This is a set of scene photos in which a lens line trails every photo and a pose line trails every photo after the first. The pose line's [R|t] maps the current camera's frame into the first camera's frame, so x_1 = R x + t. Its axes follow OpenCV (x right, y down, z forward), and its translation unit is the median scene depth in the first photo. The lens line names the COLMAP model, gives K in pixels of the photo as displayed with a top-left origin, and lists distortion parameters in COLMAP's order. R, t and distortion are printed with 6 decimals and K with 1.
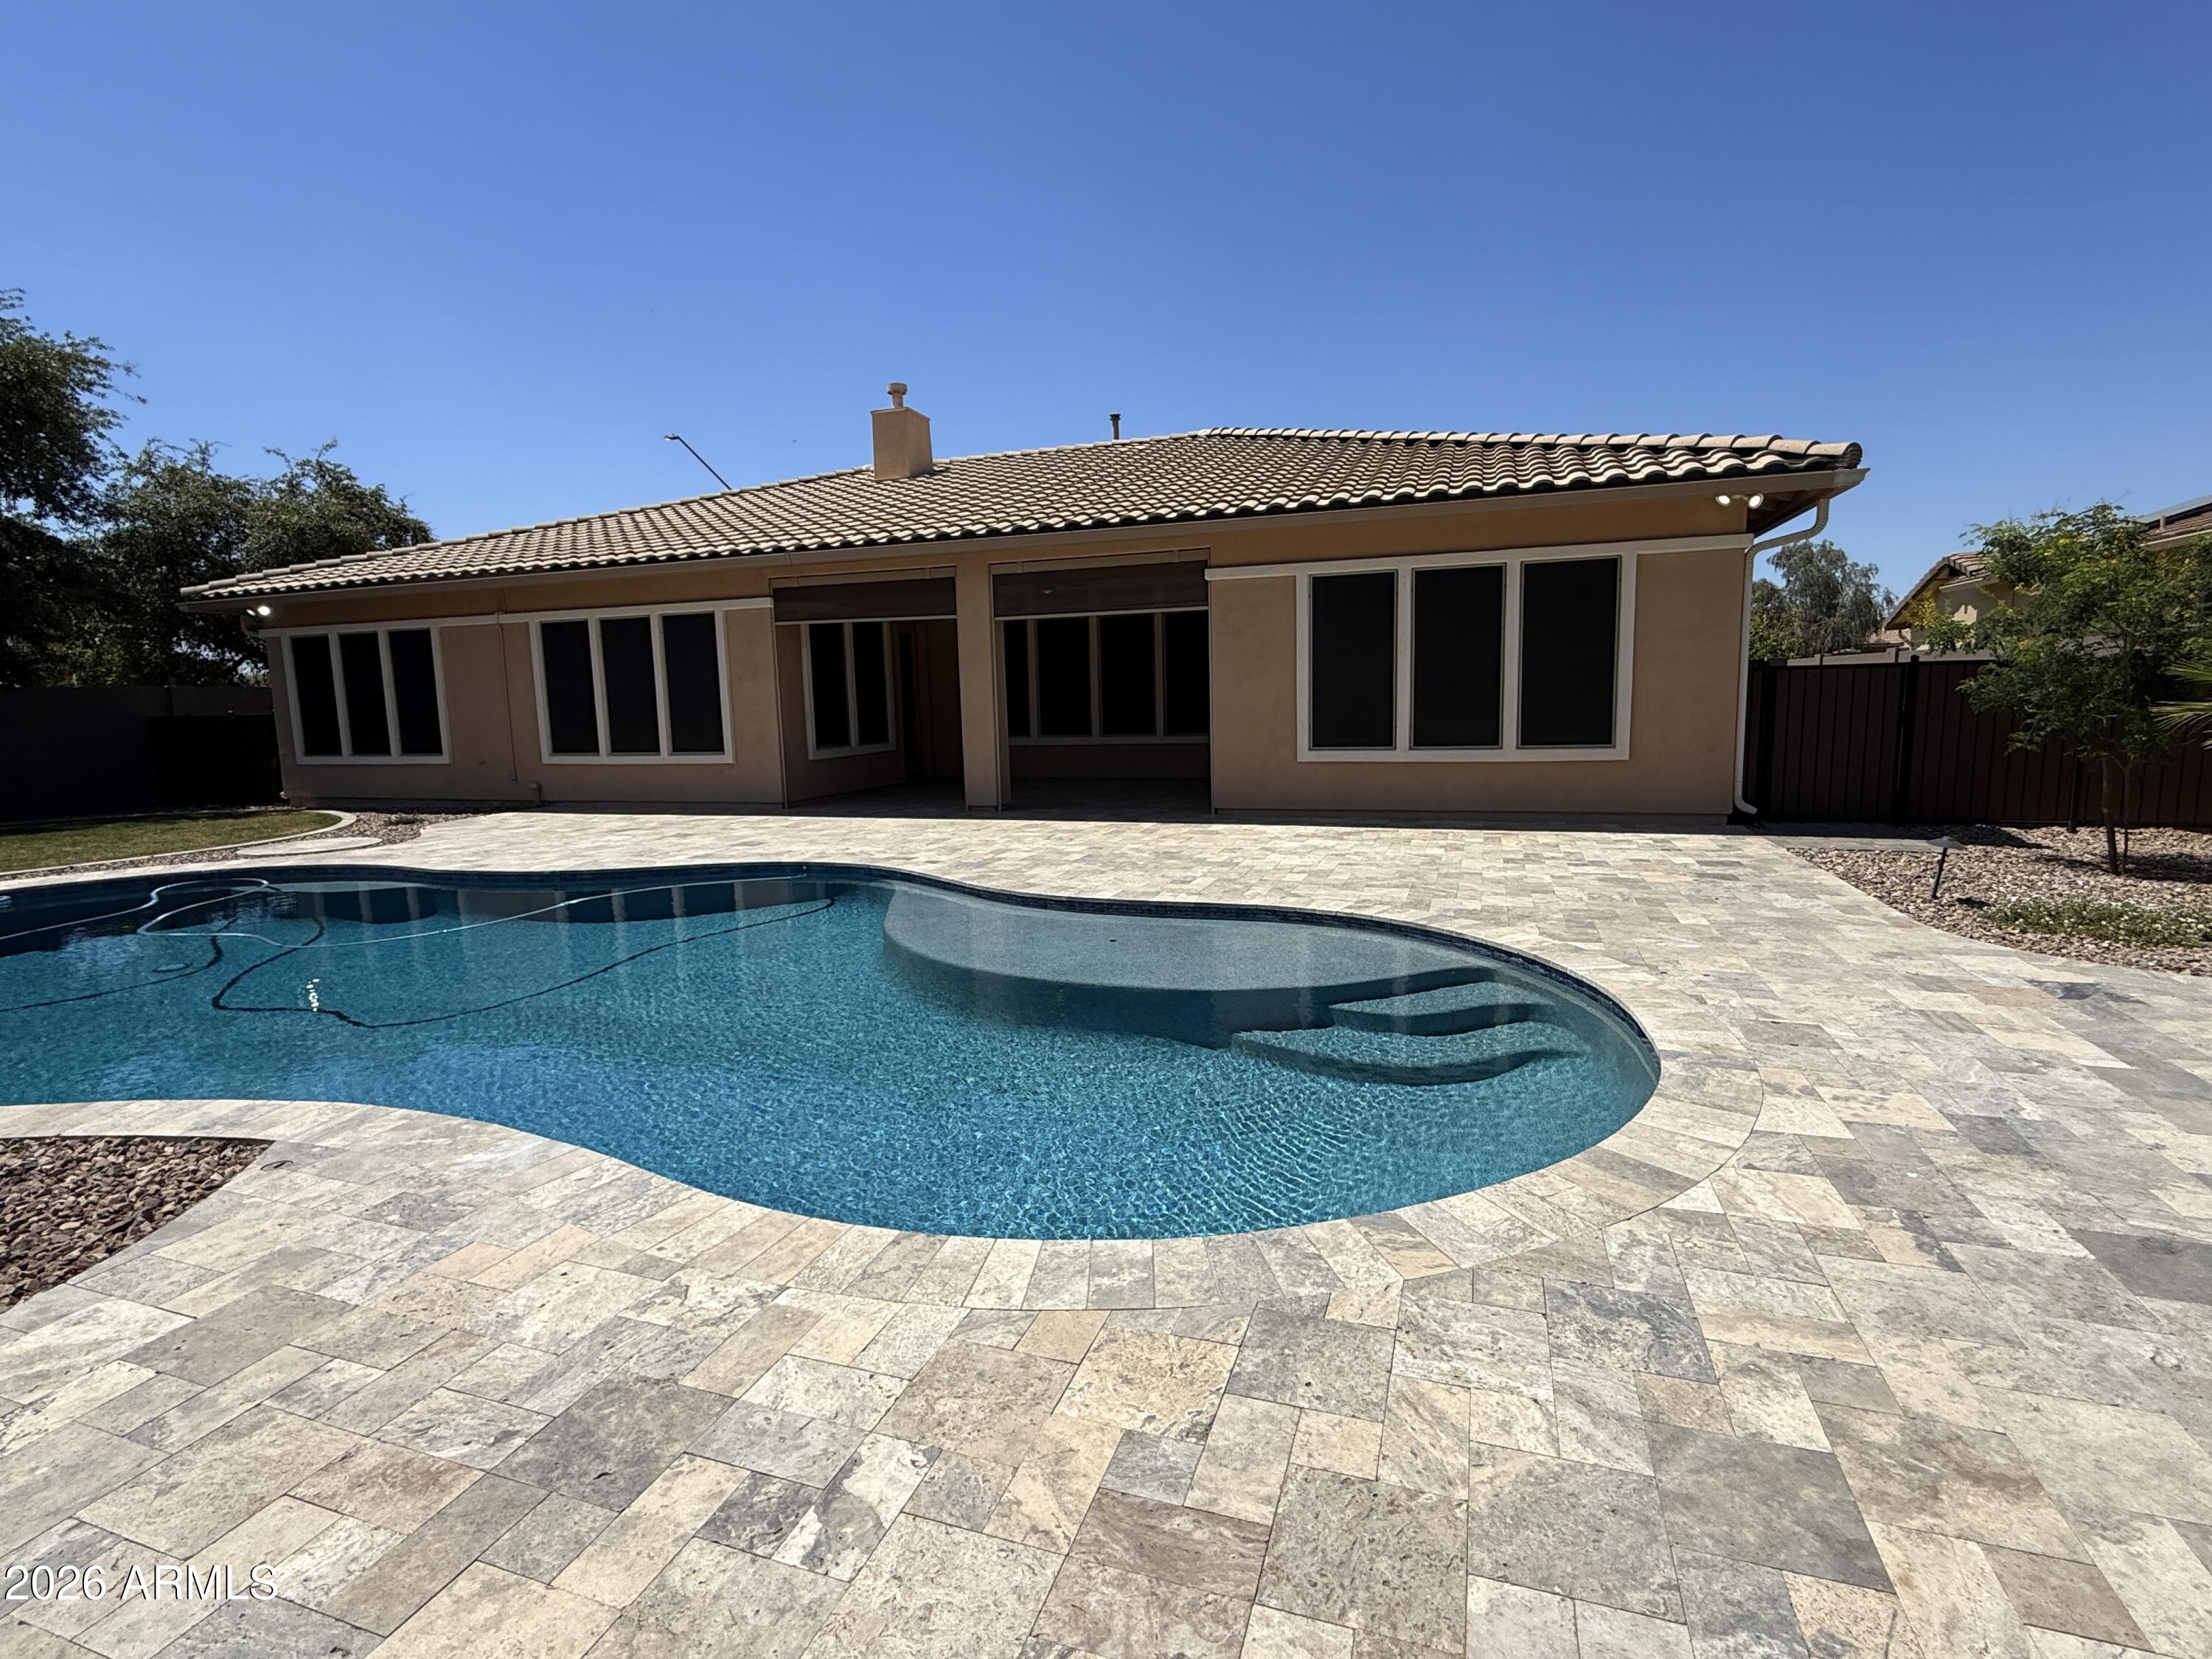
lens RADIAL K [[1060.0, 0, 1110.6], [0, 1060.0, 833.1], [0, 0, 1]] dist [0.000292, -0.000683]
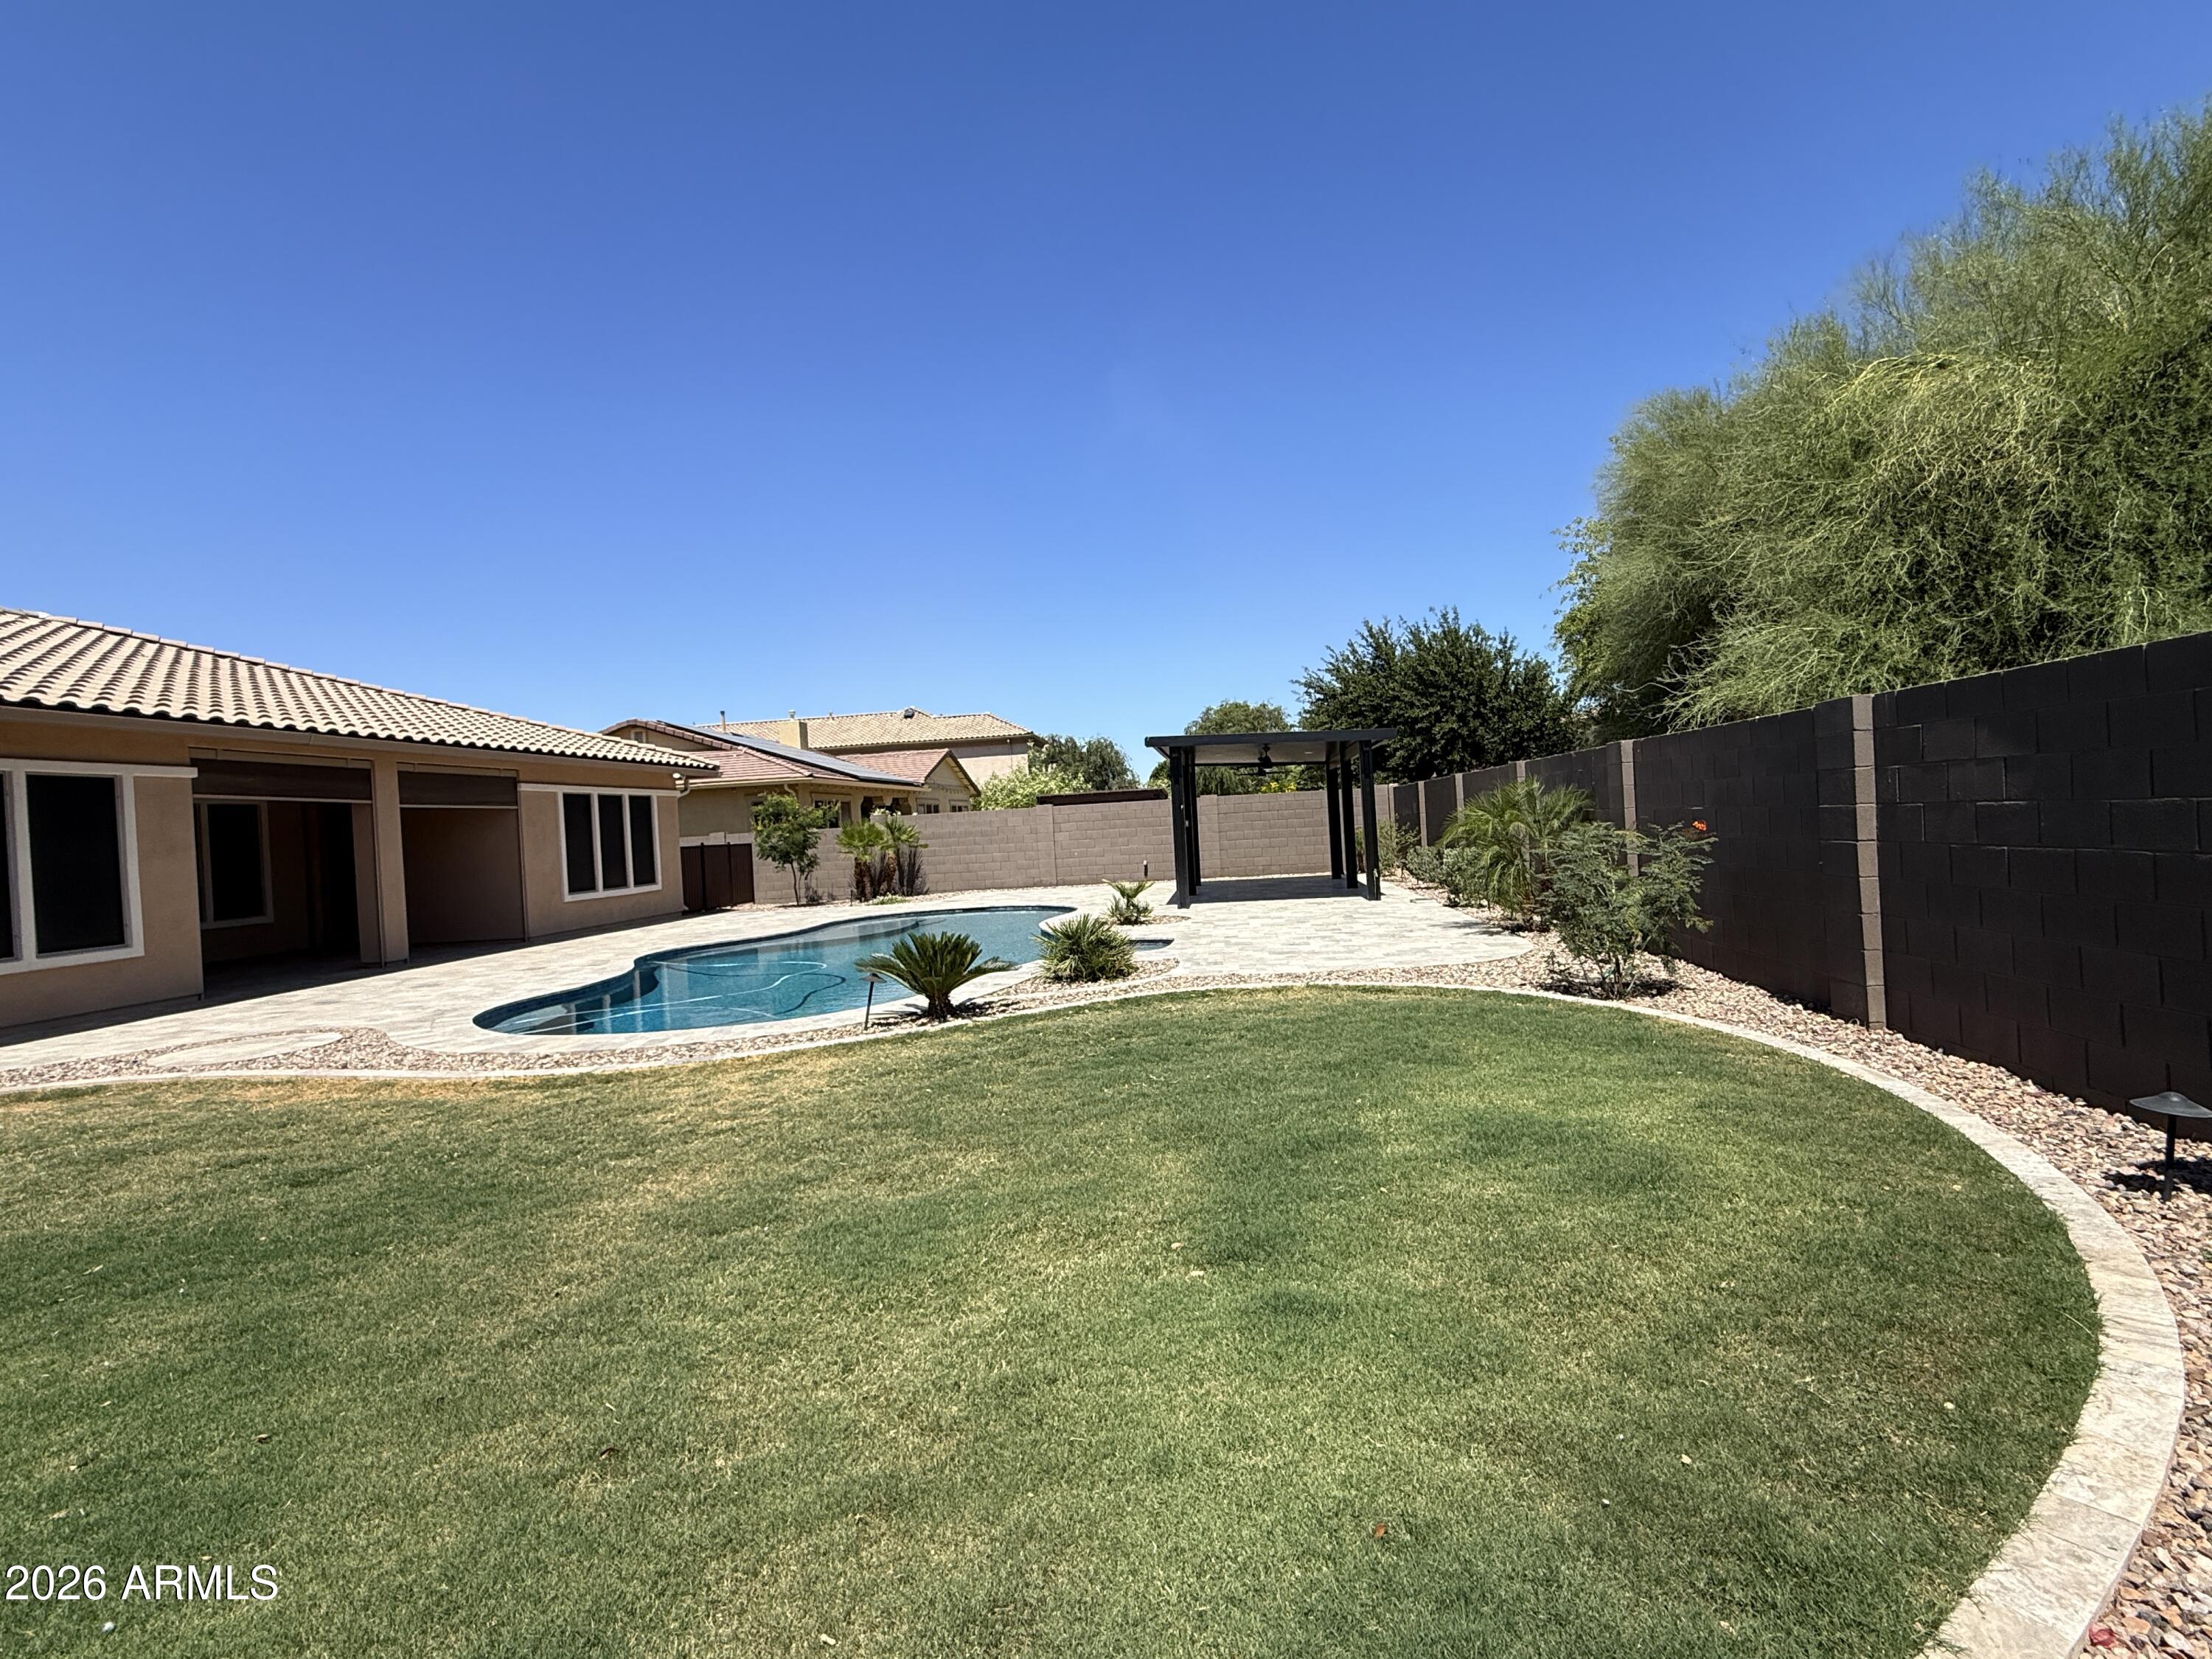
lens RADIAL K [[1060.0, 0, 1119.7], [0, 1060.0, 820.3], [0, 0, 1]] dist [0.000292, -0.000683]
pose [[-0.225946, 0.042259, 0.973223, -1.455560], [0.192352, 0.981324, 0.002046, -0.027240], [-0.954960, 0.187664, -0.229855, 0.477648]]
